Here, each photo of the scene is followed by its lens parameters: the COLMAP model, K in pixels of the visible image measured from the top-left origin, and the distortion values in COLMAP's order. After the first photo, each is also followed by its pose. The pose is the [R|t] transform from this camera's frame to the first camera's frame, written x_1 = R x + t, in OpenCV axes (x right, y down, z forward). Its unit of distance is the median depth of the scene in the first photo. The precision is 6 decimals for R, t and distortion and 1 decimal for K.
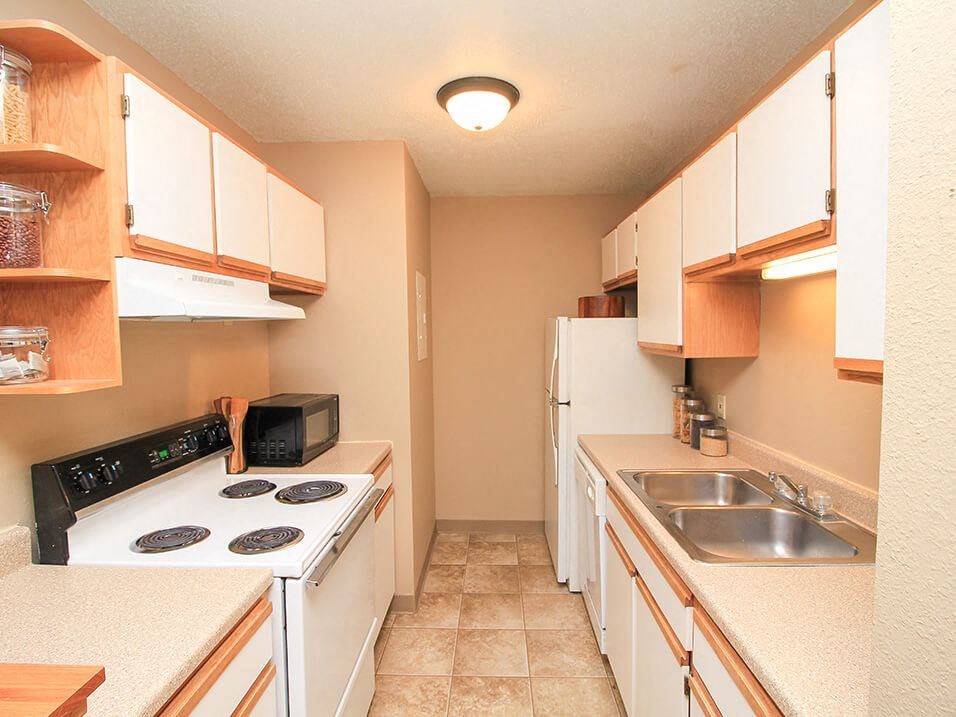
lens RADIAL K [[505.4, 0, 478.0], [0, 505.4, 358.5], [0, 0, 1]] dist [-0.001381, -0.000422]
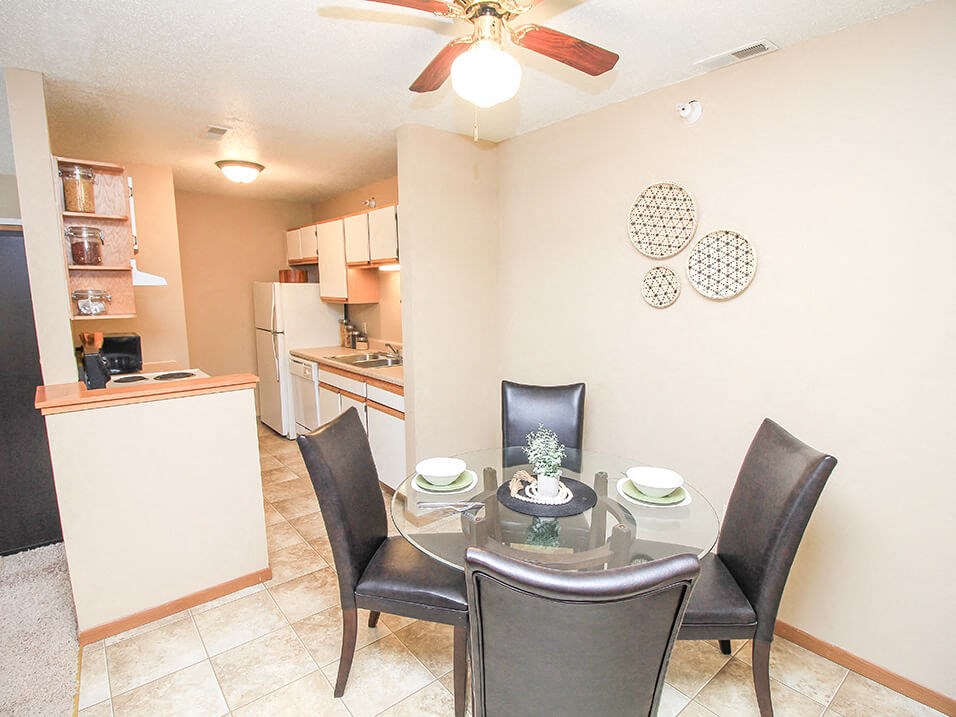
lens RADIAL K [[505.4, 0, 478.0], [0, 505.4, 358.5], [0, 0, 1]] dist [-0.001381, -0.000422]
pose [[0.756050, -0.091420, 0.648098, -0.502308], [0.039463, 0.994763, 0.094284, 0.044887], [-0.653324, -0.045708, 0.755698, -0.845954]]
